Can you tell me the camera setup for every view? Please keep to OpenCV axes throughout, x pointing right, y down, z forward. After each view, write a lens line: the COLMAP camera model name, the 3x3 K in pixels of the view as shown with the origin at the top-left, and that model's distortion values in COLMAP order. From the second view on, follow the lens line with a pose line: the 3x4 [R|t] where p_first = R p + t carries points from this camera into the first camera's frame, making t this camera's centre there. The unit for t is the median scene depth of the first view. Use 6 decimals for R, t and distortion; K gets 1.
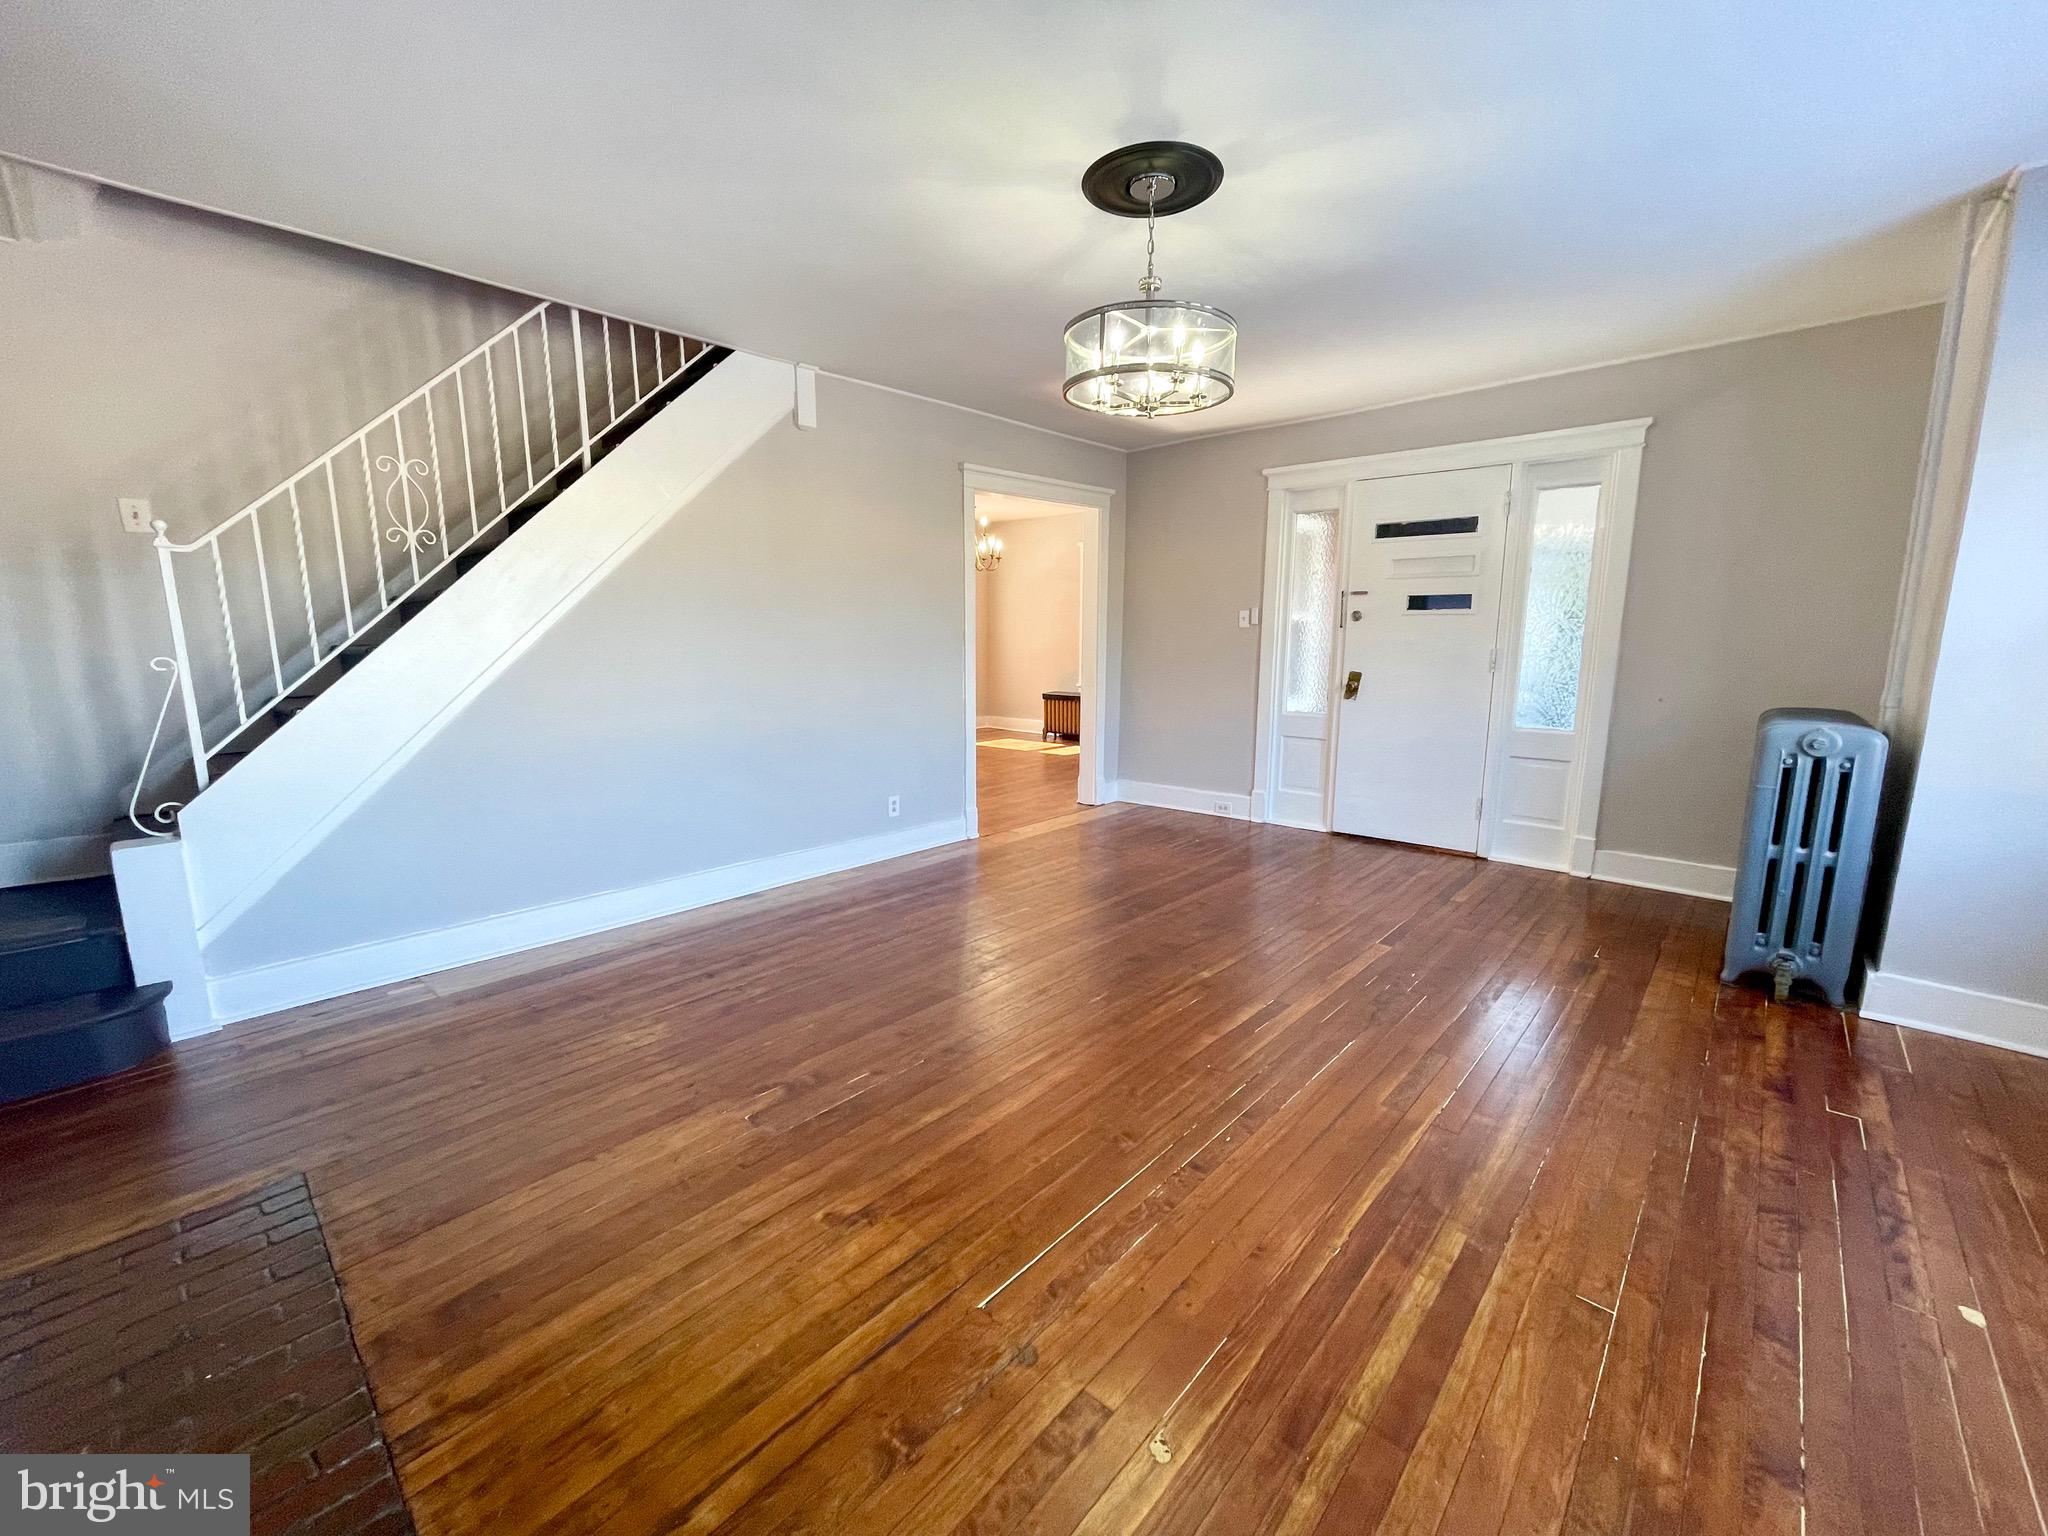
lens RADIAL K [[828.6, 0, 1011.3], [0, 828.6, 769.8], [0, 0, 1]] dist [-0.003017, 0.000276]
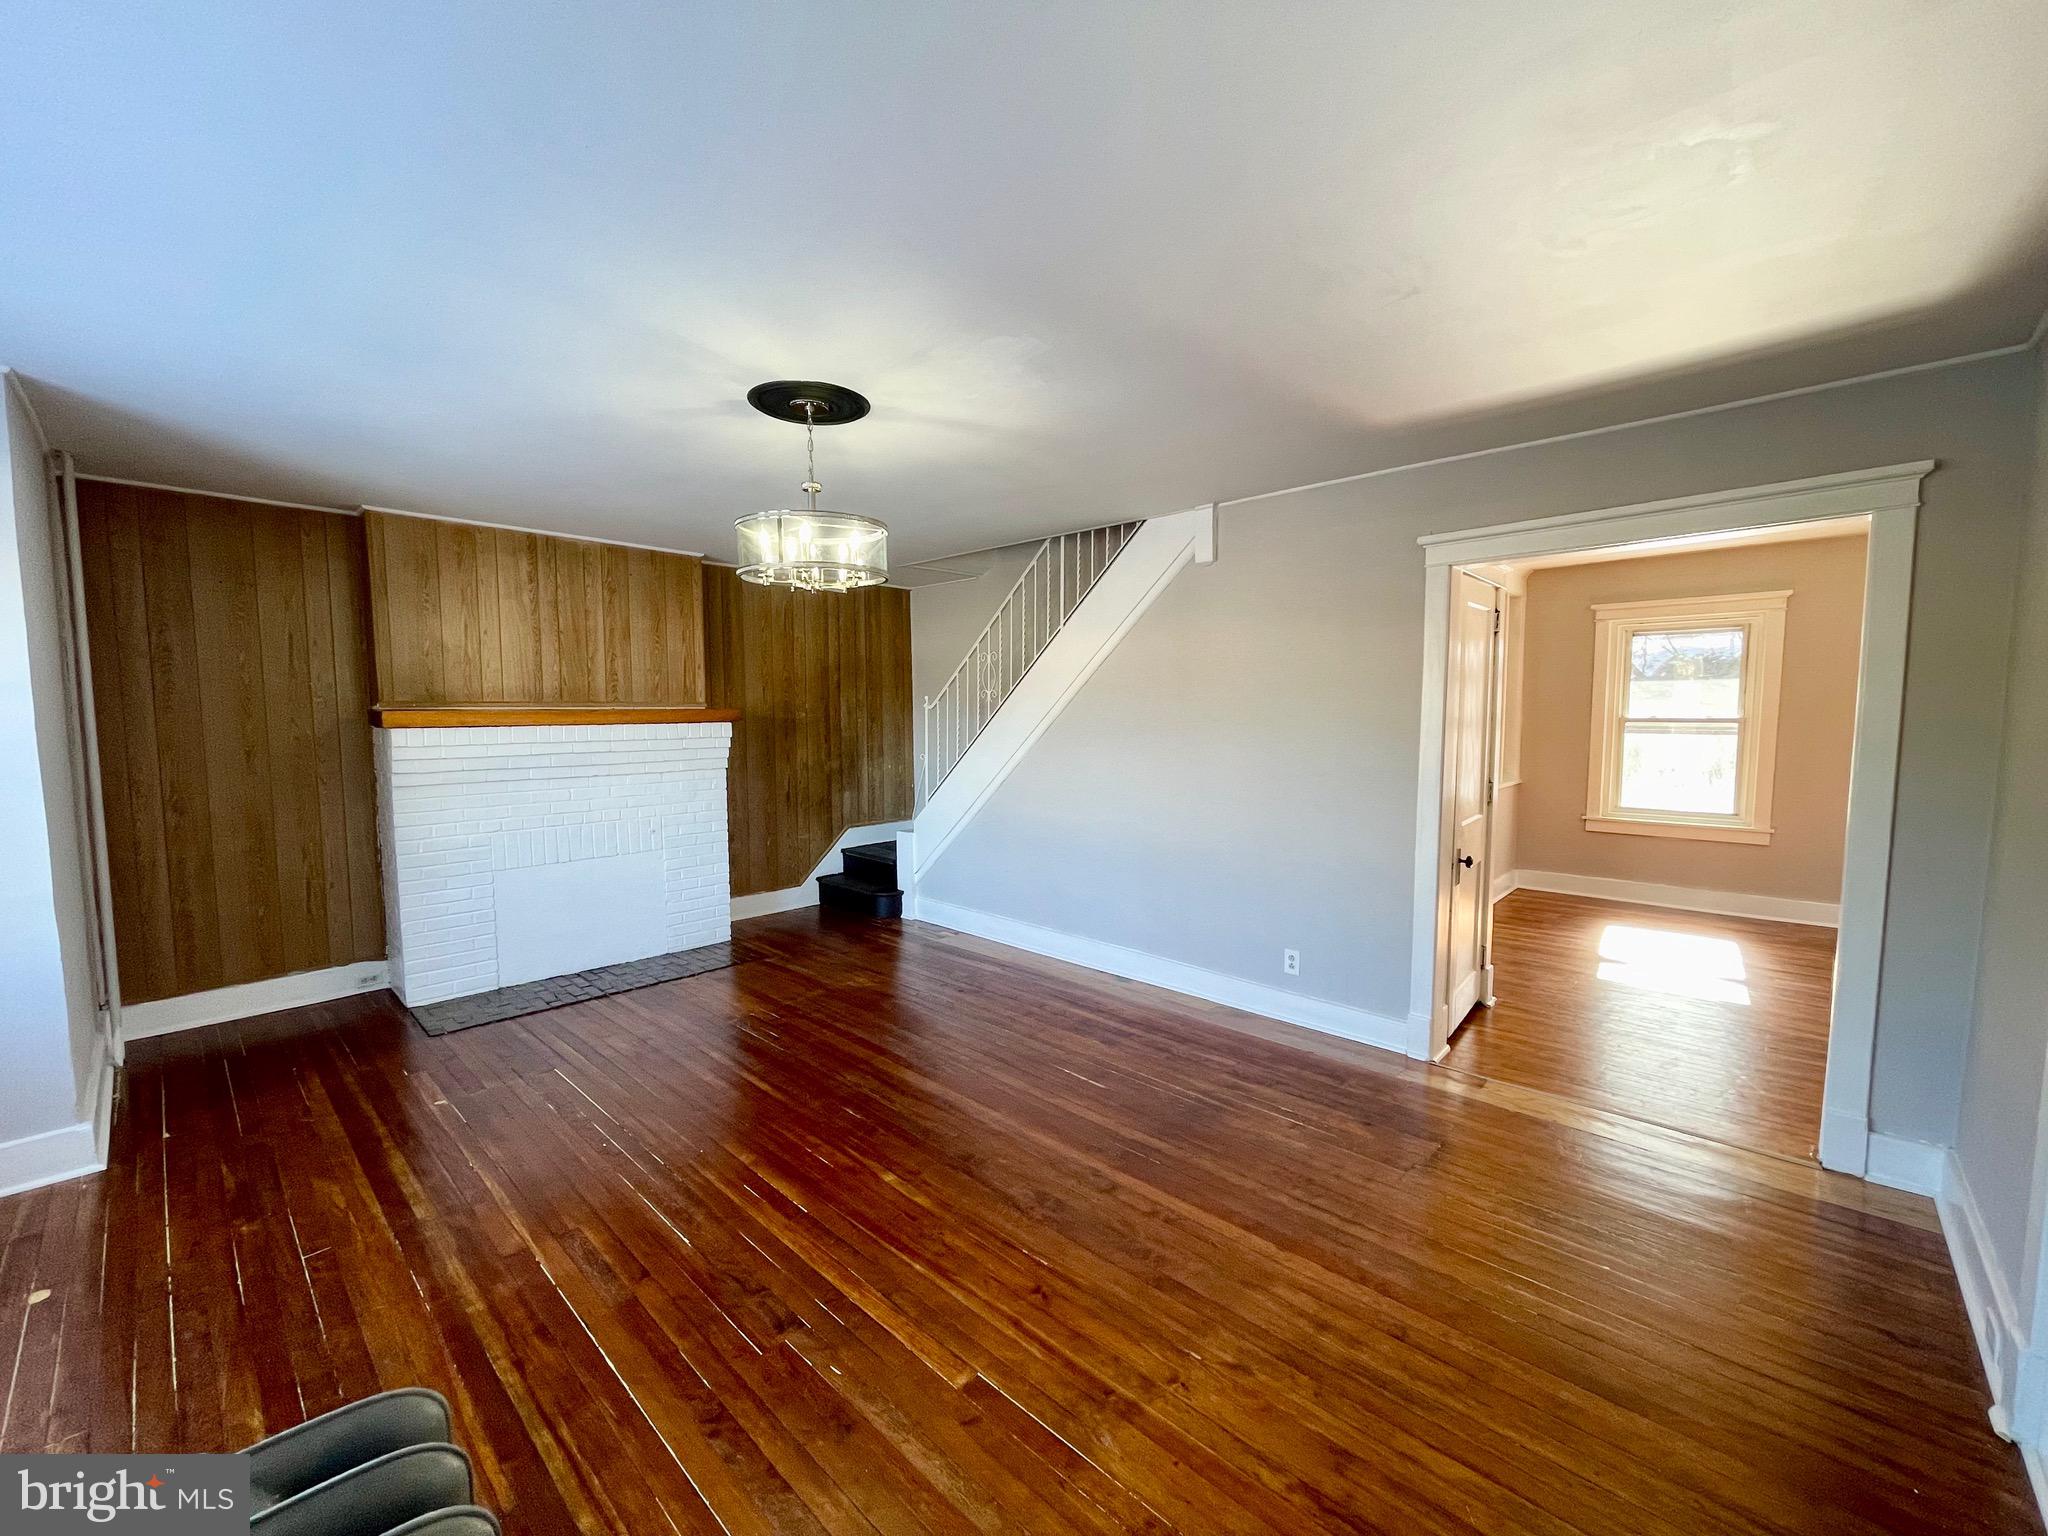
lens RADIAL K [[828.6, 0, 1020.2], [0, 828.6, 768.5], [0, 0, 1]] dist [-0.003017, 0.000276]
pose [[-0.010898, 0.074643, -0.997151, 0.917326], [-0.164750, 0.983448, 0.075418, -0.224267], [0.986275, 0.165103, 0.001579, 0.915945]]
